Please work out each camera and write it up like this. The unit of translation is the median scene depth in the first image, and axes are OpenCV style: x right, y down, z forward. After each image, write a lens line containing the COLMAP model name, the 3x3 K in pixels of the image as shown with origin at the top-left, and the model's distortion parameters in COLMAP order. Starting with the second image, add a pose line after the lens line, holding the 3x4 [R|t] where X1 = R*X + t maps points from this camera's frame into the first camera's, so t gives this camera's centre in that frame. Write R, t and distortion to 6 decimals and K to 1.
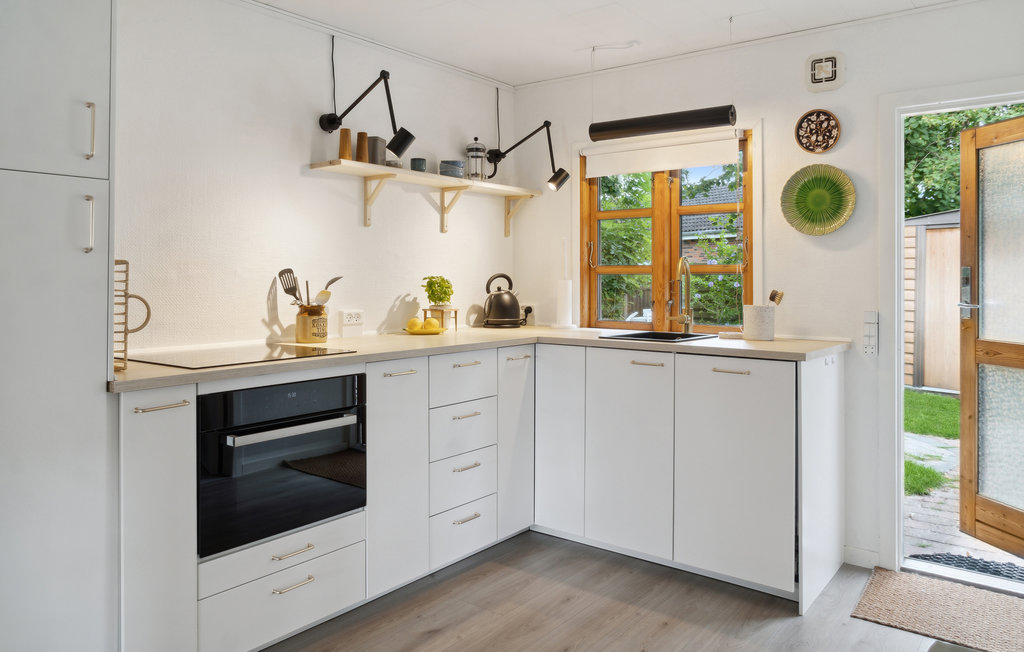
lens RADIAL K [[726.8, 0, 511.7], [0, 726.8, 269.5], [0, 0, 1]] dist [0.002260, 0.001256]
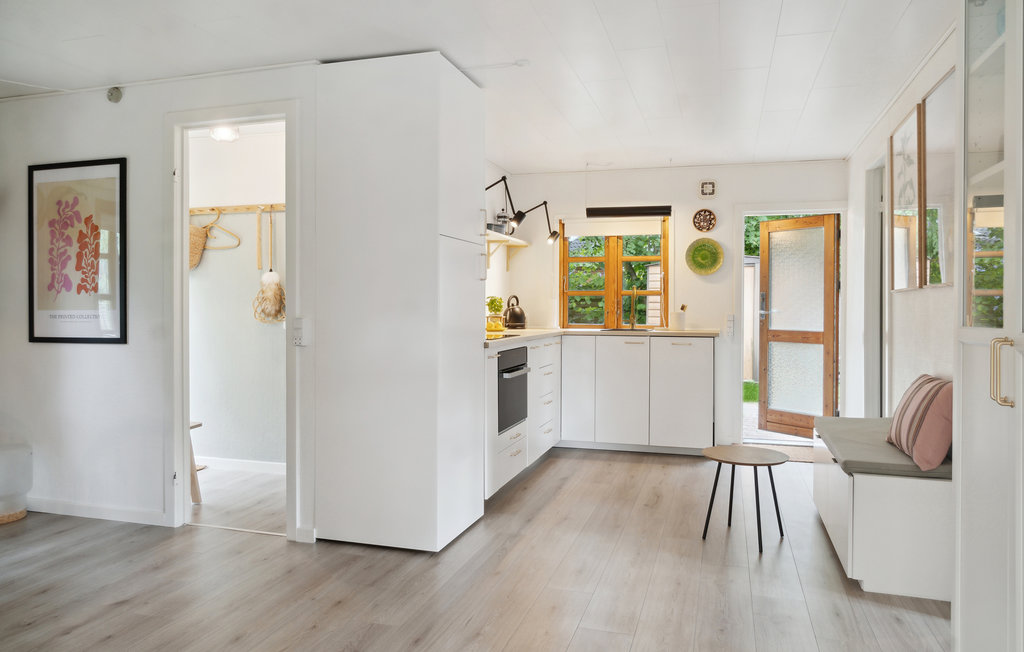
lens RADIAL K [[729.7, 0, 511.4], [0, 729.7, 310.4], [0, 0, 1]] dist [-0.010193, -0.005798]
pose [[0.930398, -0.002041, 0.366546, -0.730097], [-0.004378, 0.999851, 0.016680, 0.014830], [-0.366525, -0.017124, 0.930250, -0.576282]]
